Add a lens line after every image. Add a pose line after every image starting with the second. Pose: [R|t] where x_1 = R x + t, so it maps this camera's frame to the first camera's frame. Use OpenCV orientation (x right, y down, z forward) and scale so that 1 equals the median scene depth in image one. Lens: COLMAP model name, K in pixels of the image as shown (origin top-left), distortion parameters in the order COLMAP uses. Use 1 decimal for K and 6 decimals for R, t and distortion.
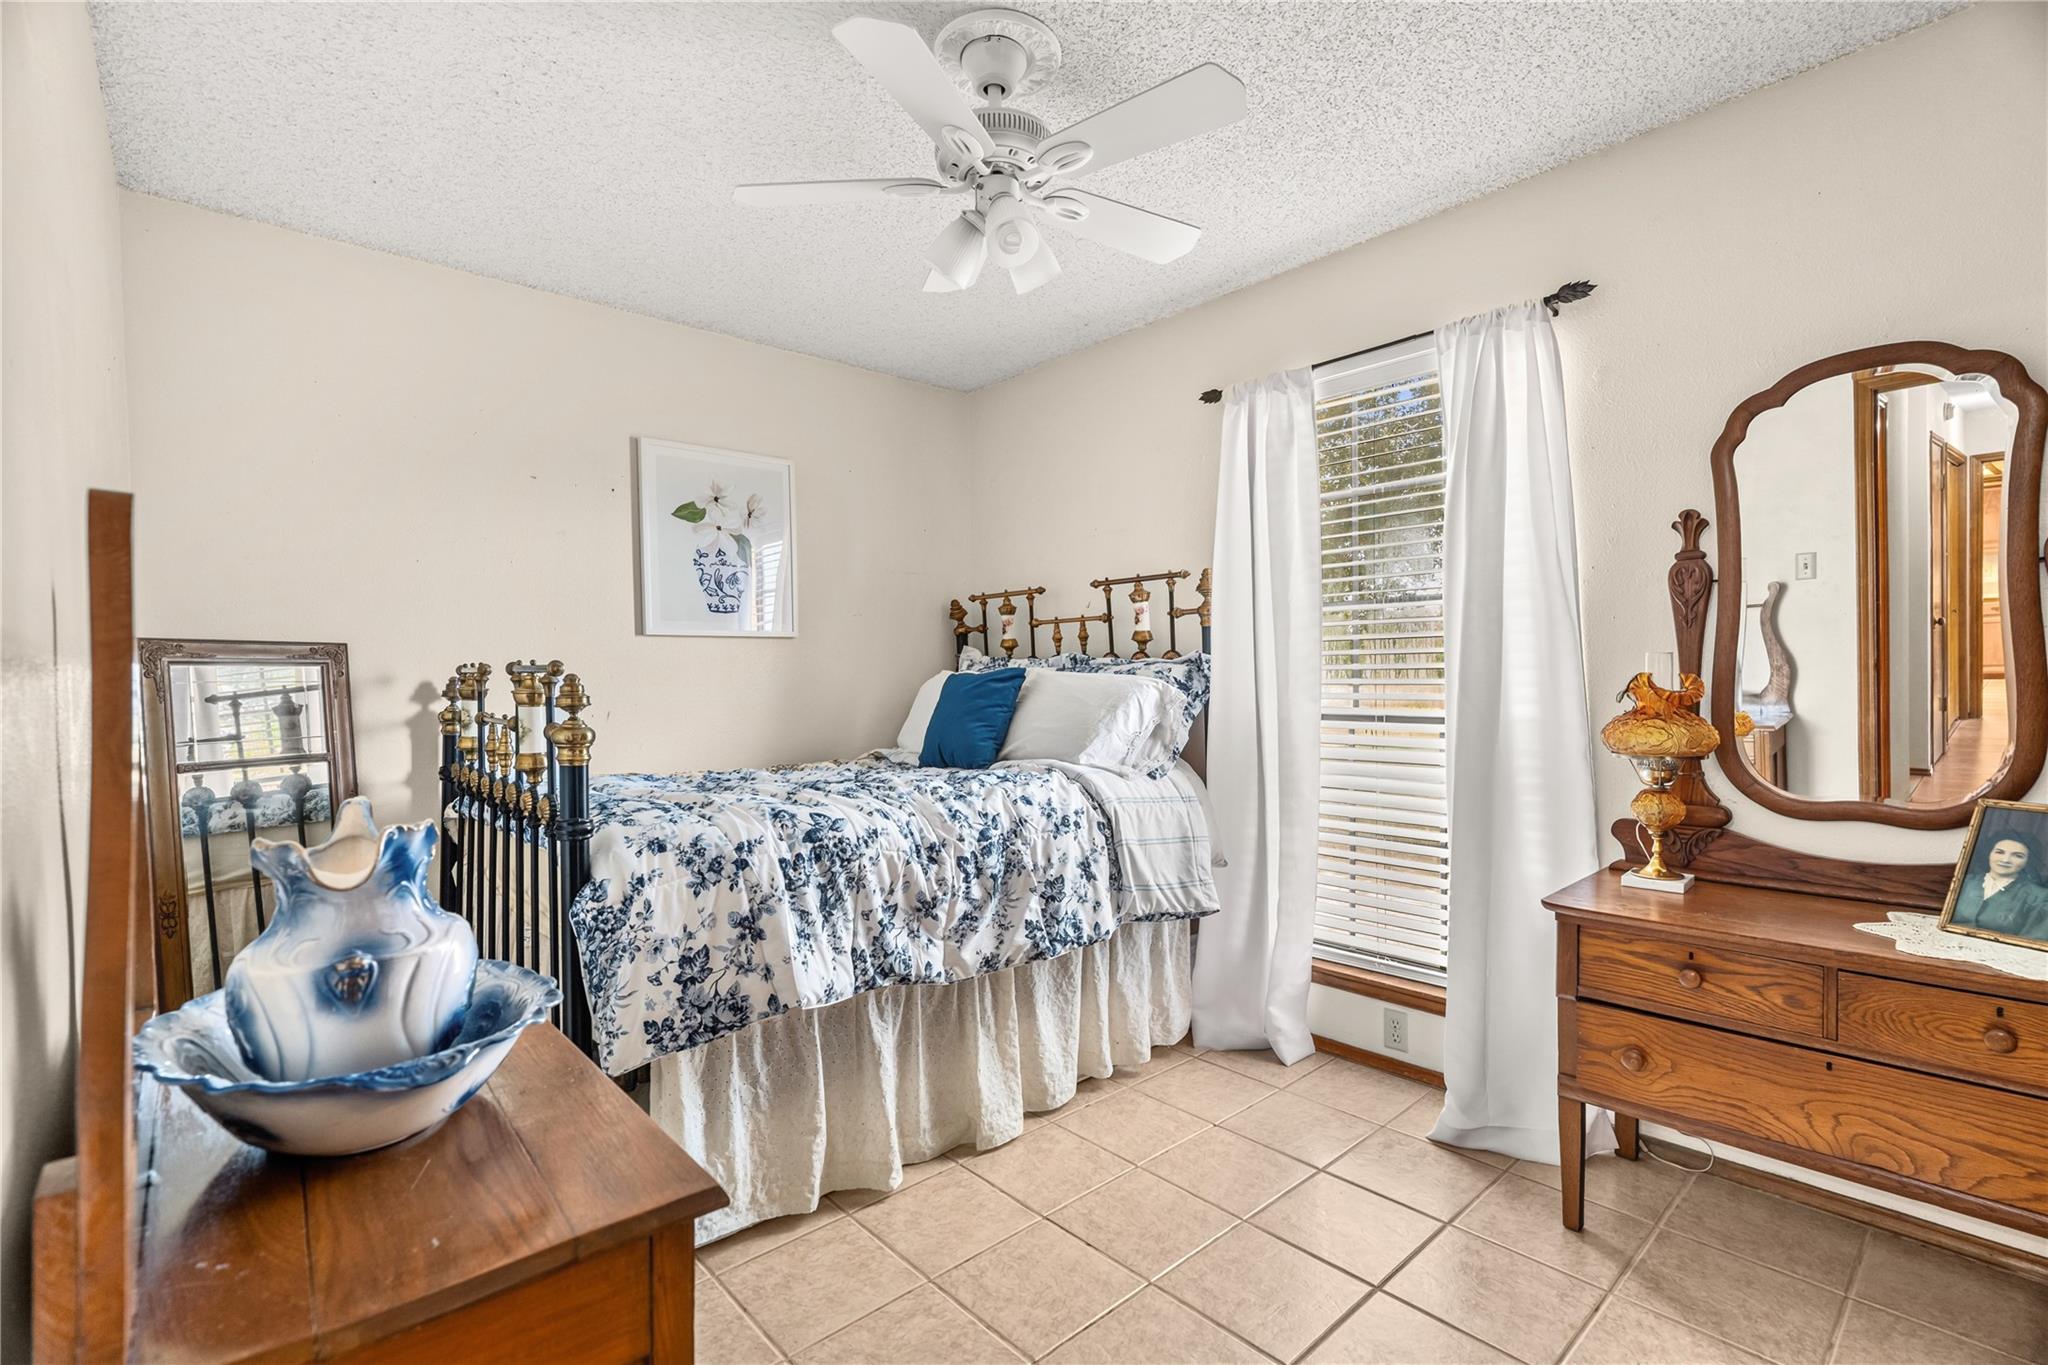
lens RADIAL K [[932.1, 0, 1032.9], [0, 932.1, 708.3], [0, 0, 1]] dist [-0.001647, -0.000203]
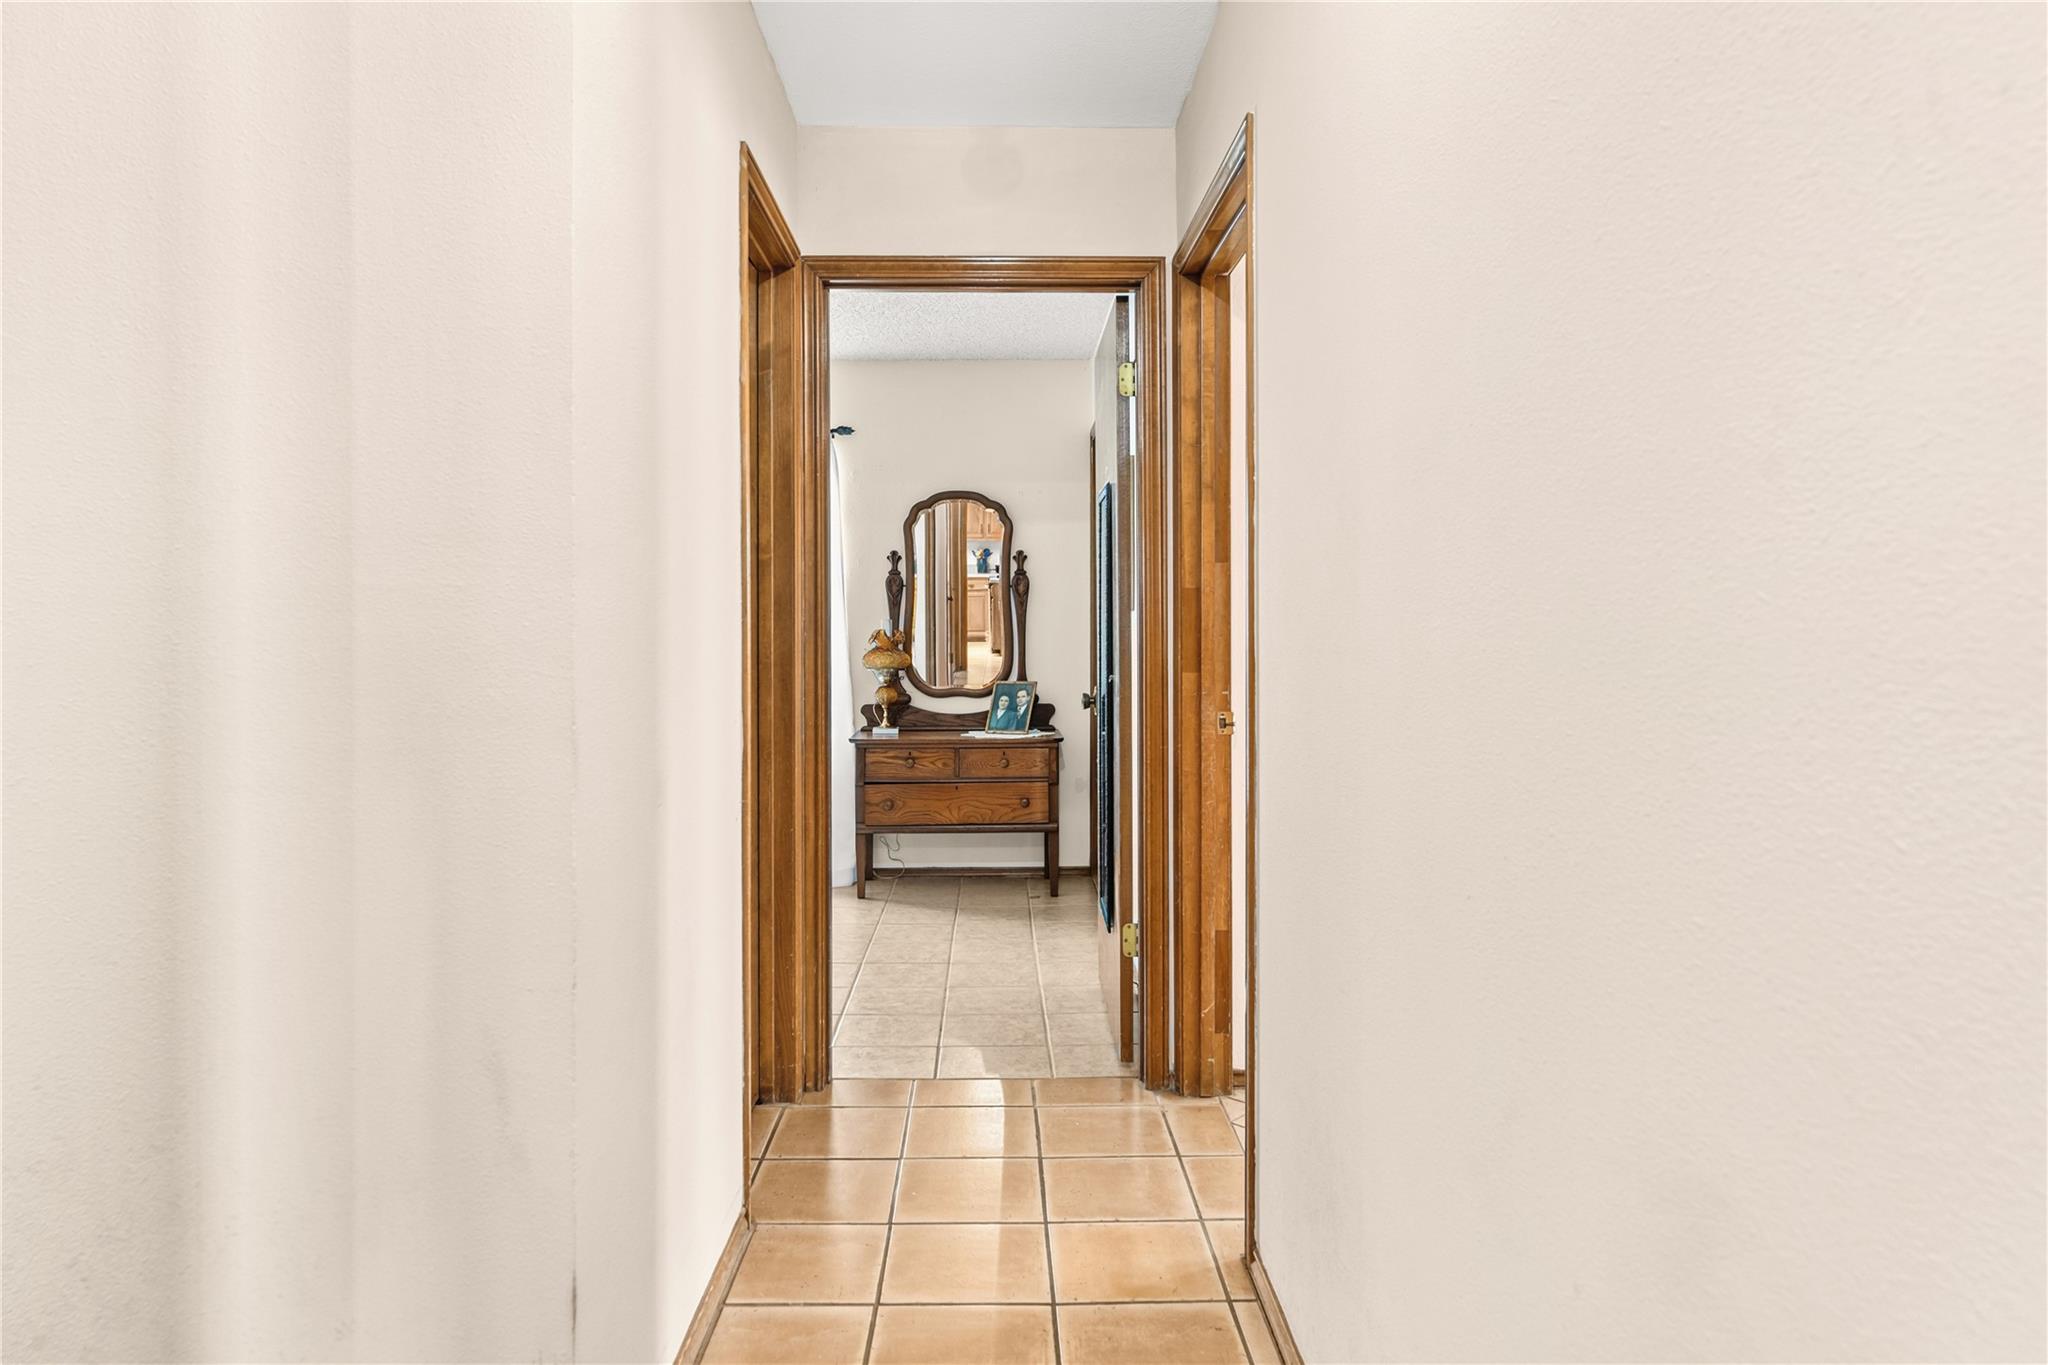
lens RADIAL K [[1309.2, 0, 1024.0], [0, 1309.2, 682.5], [0, 0, 1]] dist [0.000027, -0.000011]
pose [[0.661678, -0.013889, 0.749659, -1.338770], [0.012843, 0.999892, 0.007189, 0.064340], [-0.749678, 0.004871, 0.661785, -1.182240]]
